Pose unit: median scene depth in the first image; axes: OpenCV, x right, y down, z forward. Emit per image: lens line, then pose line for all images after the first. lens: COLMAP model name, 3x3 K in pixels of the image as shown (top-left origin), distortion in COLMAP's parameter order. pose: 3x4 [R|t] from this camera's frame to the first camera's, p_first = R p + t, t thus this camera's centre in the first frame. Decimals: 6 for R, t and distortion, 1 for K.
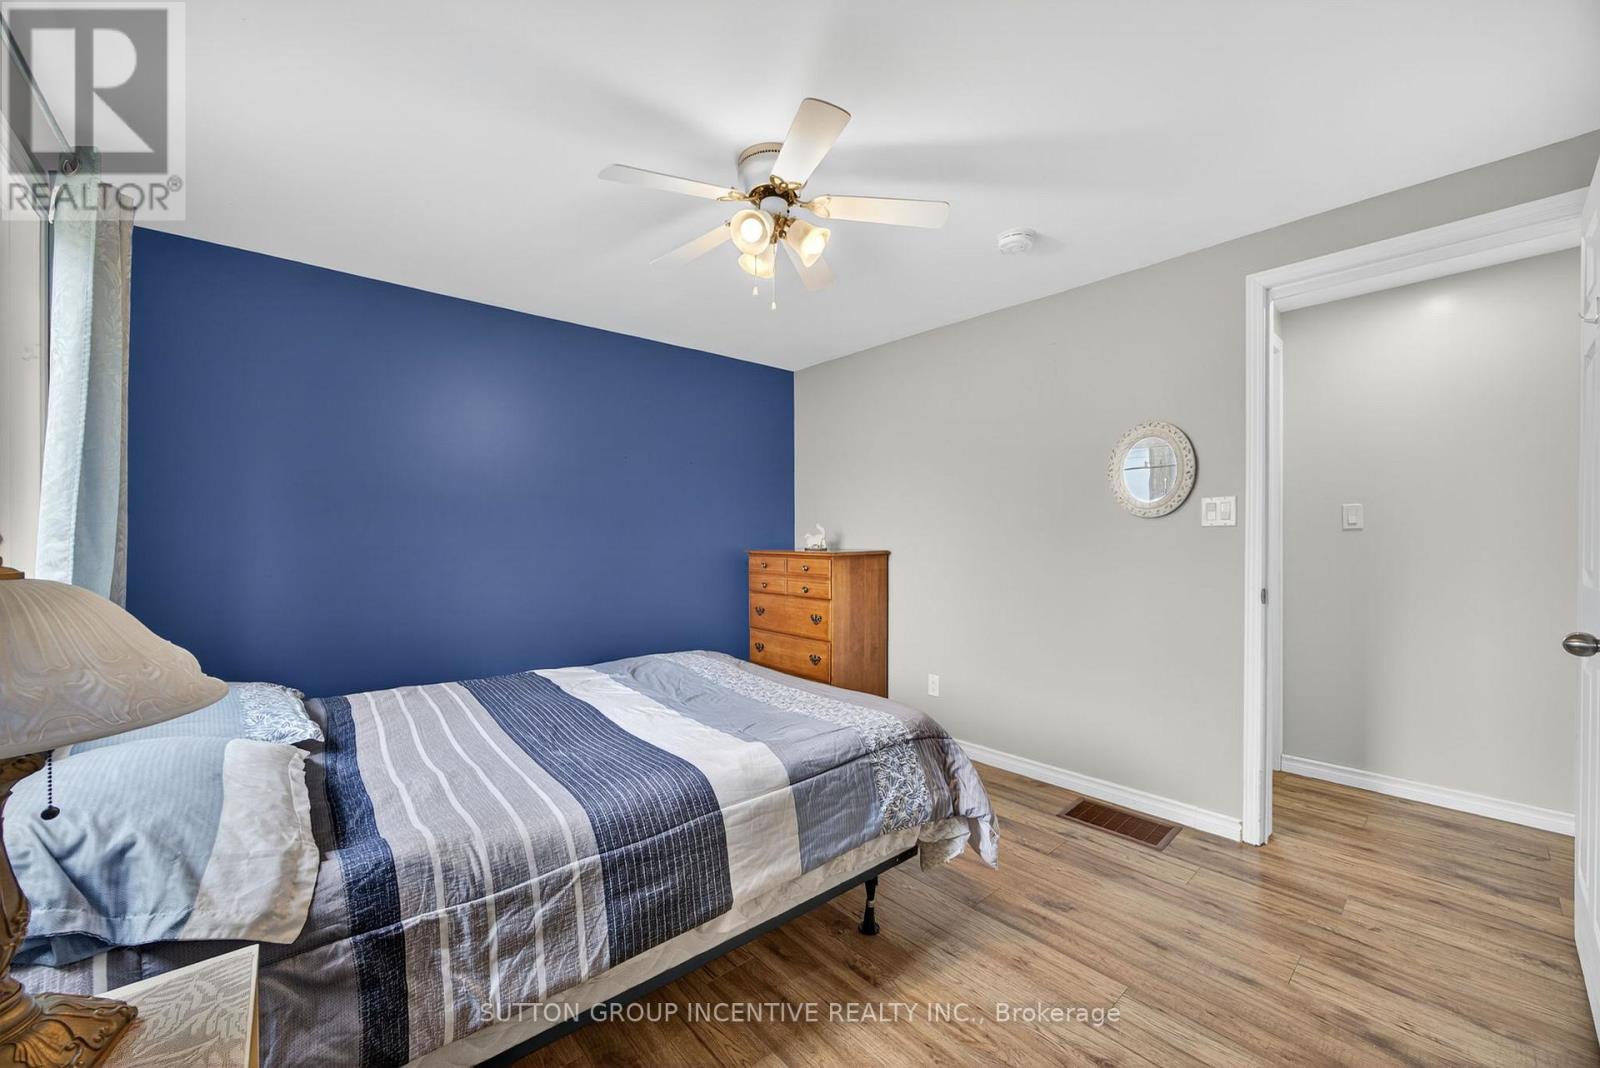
lens RADIAL K [[616.0, 0, 803.1], [0, 616.0, 539.4], [0, 0, 1]] dist [-0.024323, 0.006478]
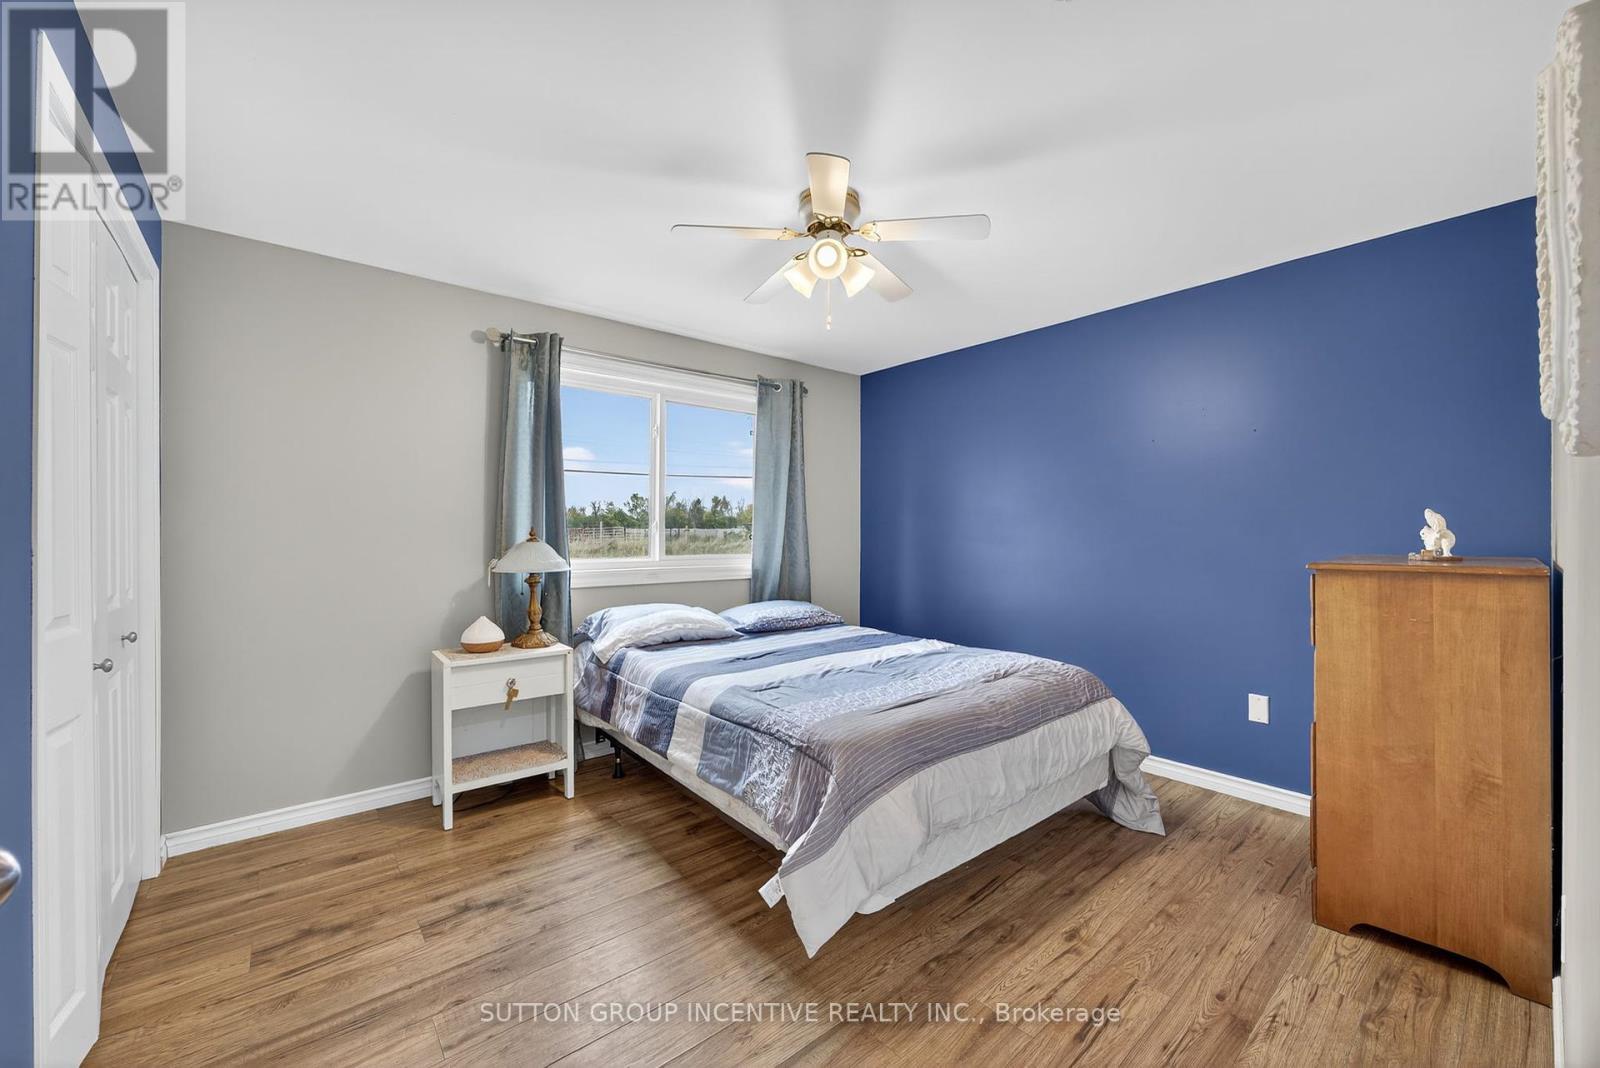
lens RADIAL K [[616.0, 0, 801.3], [0, 616.0, 531.5], [0, 0, 1]] dist [-0.024323, 0.006478]
pose [[-0.028198, -0.000850, -0.999602, 1.270016], [-0.000242, 1.000000, -0.000844, -0.009156], [0.999602, 0.000218, -0.028198, 1.164511]]
